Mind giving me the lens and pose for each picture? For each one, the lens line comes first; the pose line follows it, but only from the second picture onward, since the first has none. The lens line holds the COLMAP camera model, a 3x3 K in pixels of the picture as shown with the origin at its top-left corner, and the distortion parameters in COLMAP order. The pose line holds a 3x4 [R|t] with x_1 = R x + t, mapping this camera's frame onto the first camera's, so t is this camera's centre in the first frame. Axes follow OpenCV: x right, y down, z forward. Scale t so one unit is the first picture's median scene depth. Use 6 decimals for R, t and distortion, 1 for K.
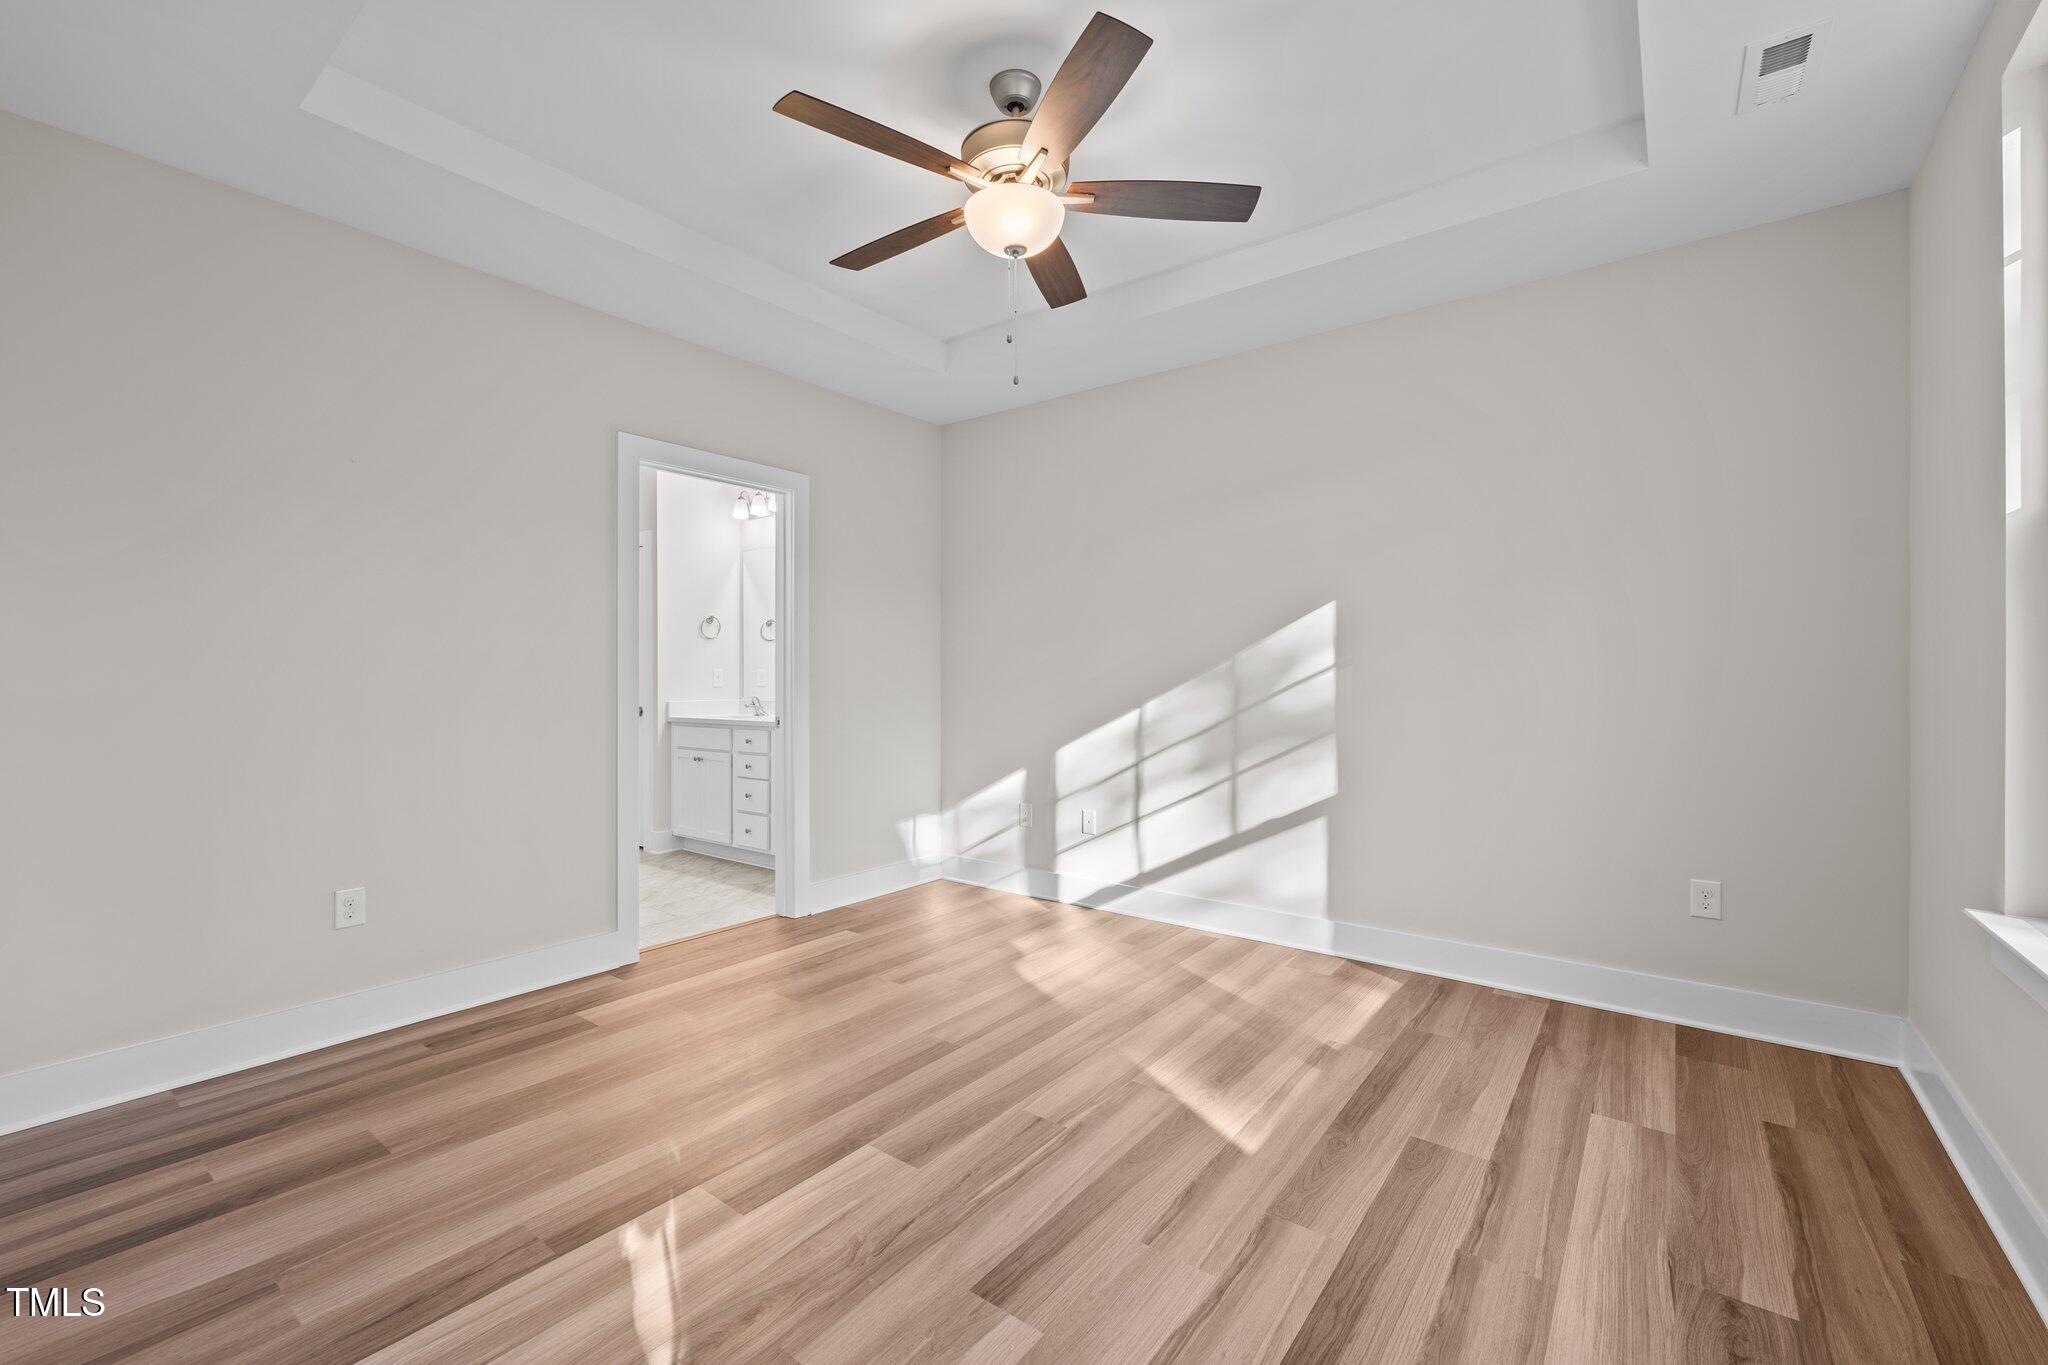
lens RADIAL K [[851.0, 0, 1013.6], [0, 851.0, 673.3], [0, 0, 1]] dist [0.000514, -0.000431]
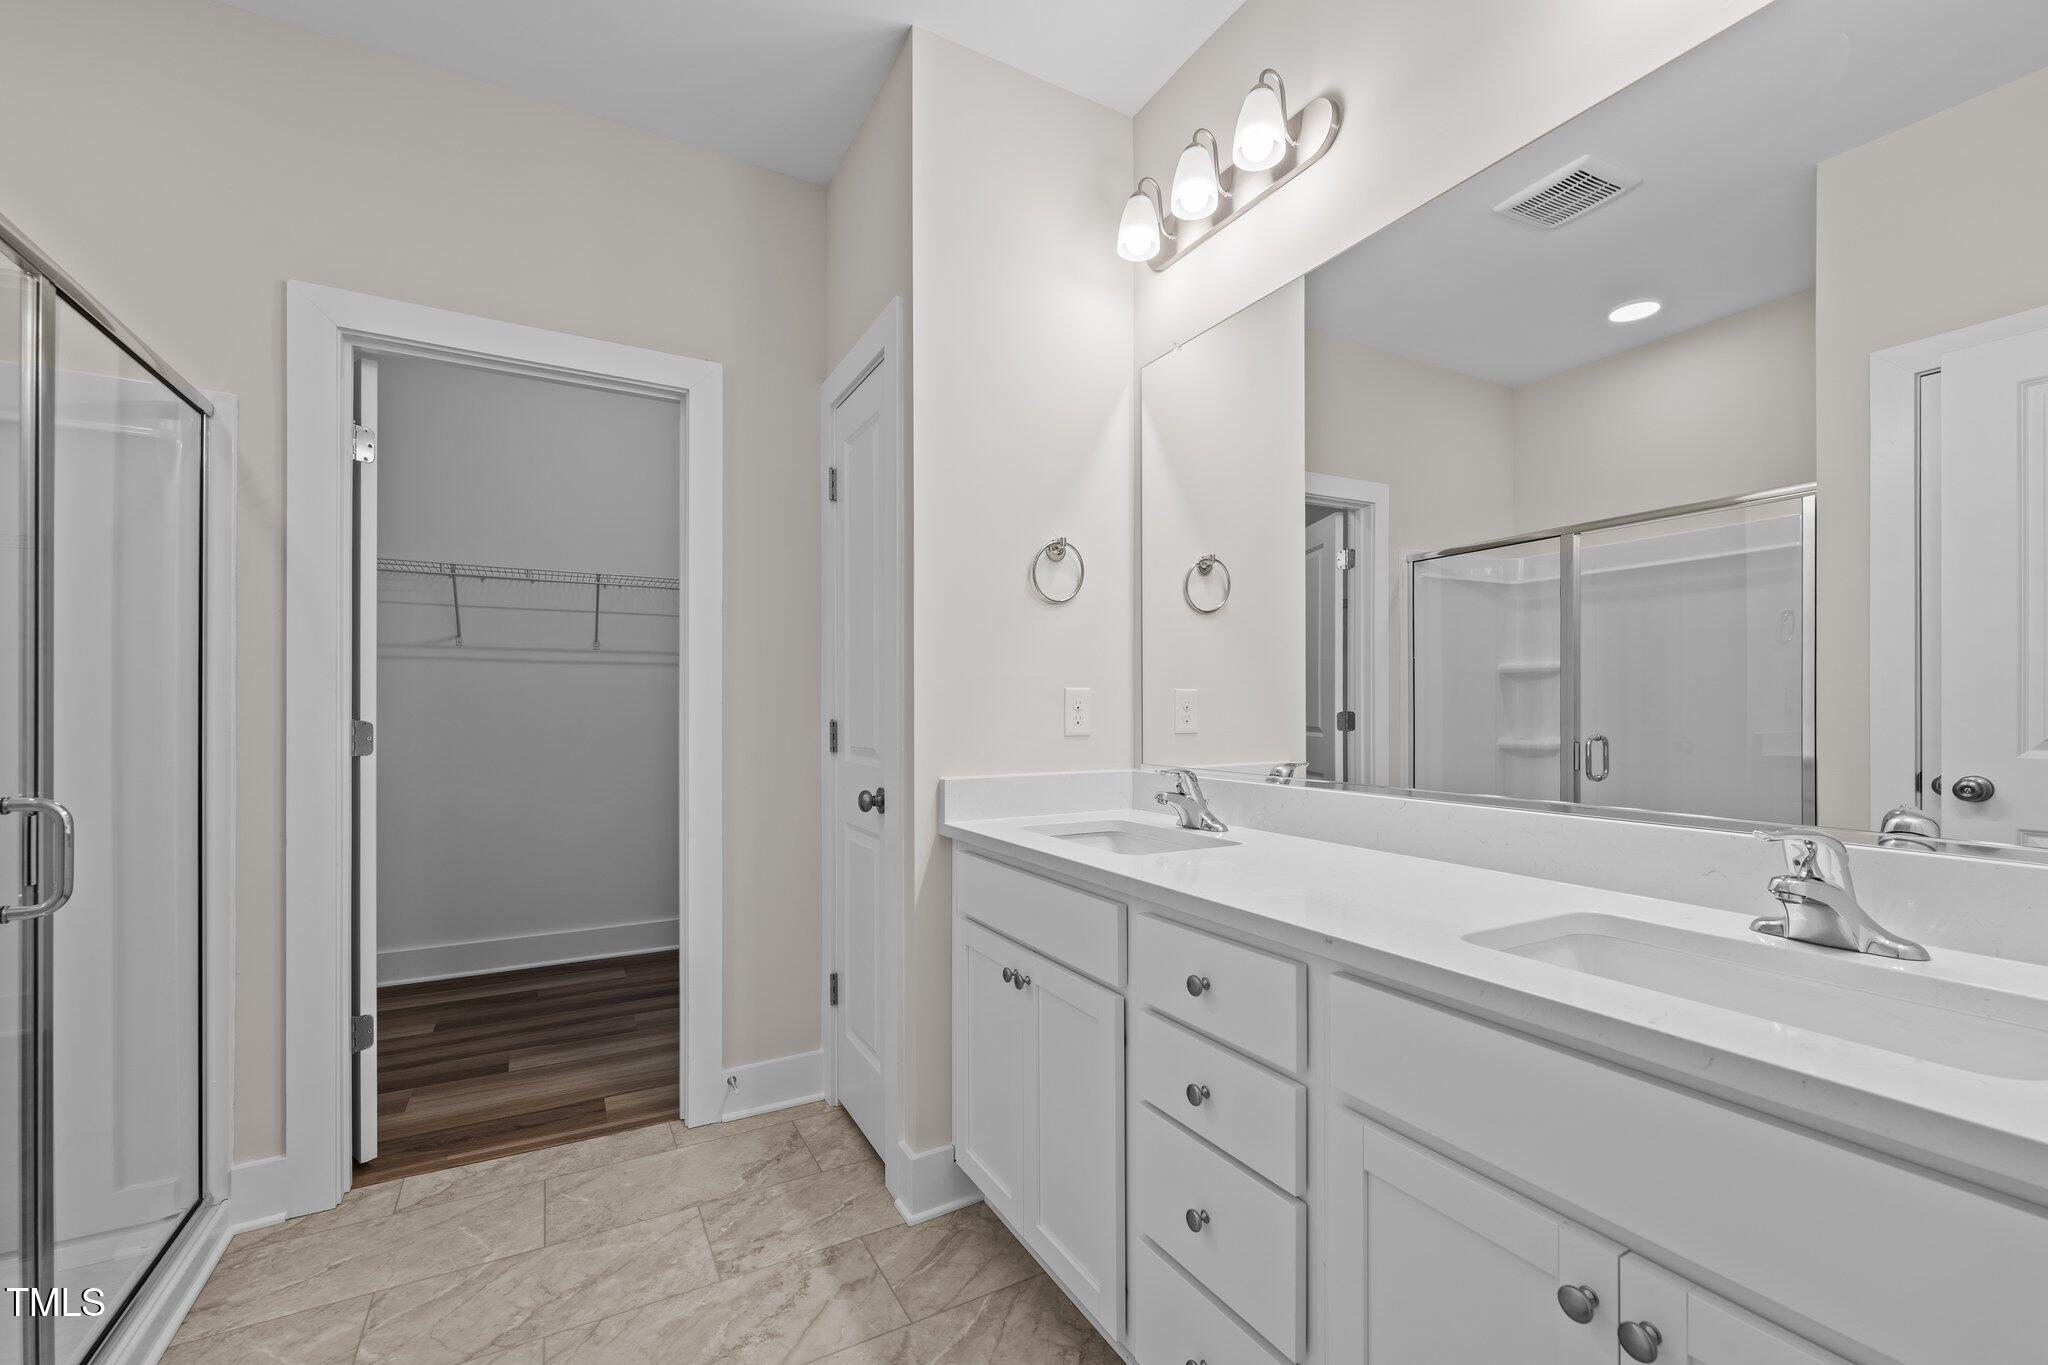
lens RADIAL K [[854.8, 0, 1026.6], [0, 854.8, 677.7], [0, 0, 1]] dist [0.001067, -0.000200]
pose [[0.921691, -0.012606, -0.387719, -0.237034], [0.001382, 0.999572, -0.029213, 0.001966], [0.387922, 0.026390, 0.921314, 0.687486]]
